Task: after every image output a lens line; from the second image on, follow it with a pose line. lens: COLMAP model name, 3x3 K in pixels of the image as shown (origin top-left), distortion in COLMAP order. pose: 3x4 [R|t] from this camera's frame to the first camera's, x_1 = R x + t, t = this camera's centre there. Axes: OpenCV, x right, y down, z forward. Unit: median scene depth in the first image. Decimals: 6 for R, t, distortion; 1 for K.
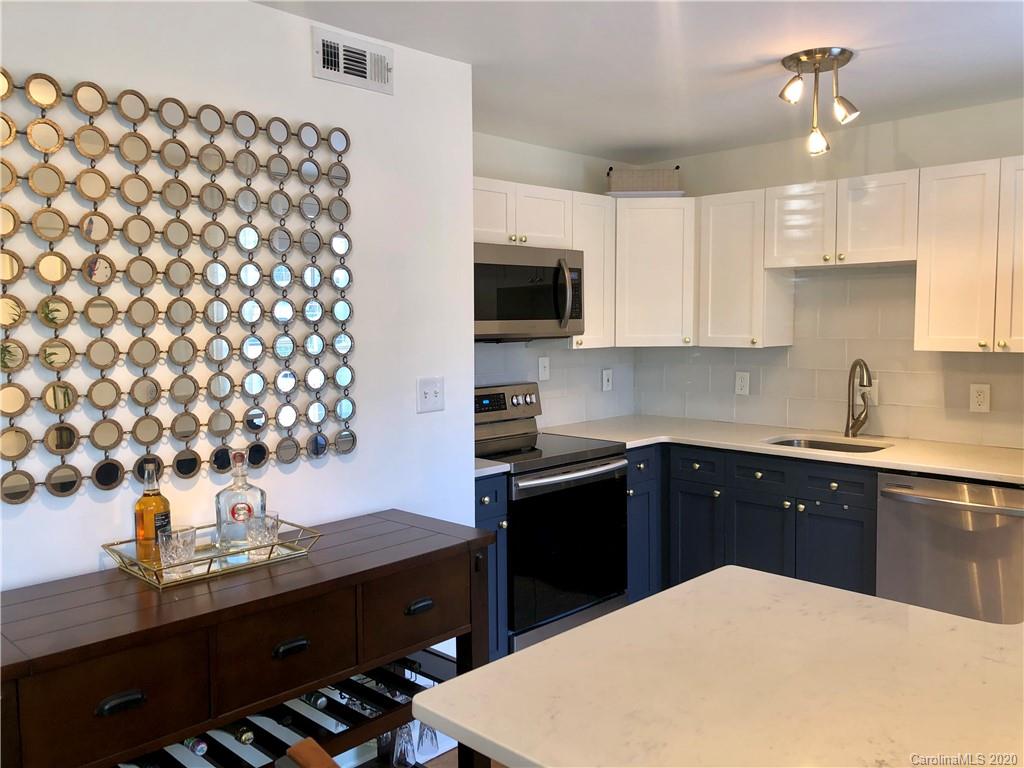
lens RADIAL K [[835.4, 0, 518.1], [0, 835.4, 374.3], [0, 0, 1]] dist [0.034921, -0.025657]
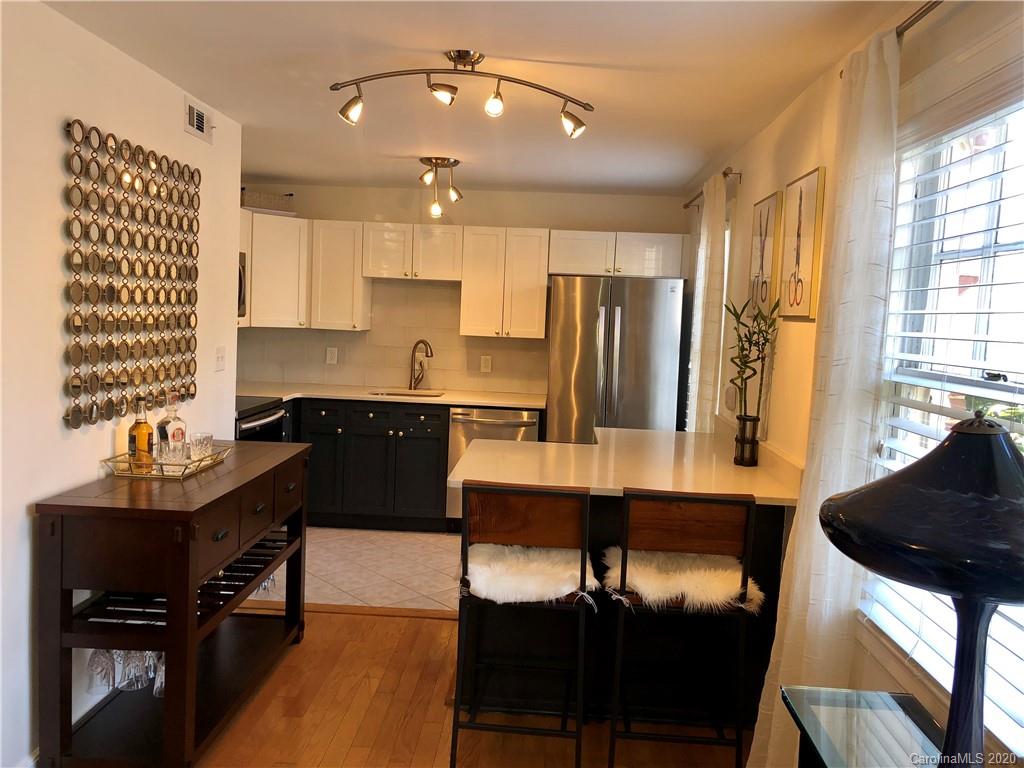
lens RADIAL K [[835.4, 0, 505.2], [0, 835.4, 378.9], [0, 0, 1]] dist [0.034921, -0.025657]
pose [[0.750420, -0.014406, 0.660804, -0.577015], [-0.001666, 0.999718, 0.023686, 0.020461], [-0.660959, -0.018876, 0.750184, -0.312000]]
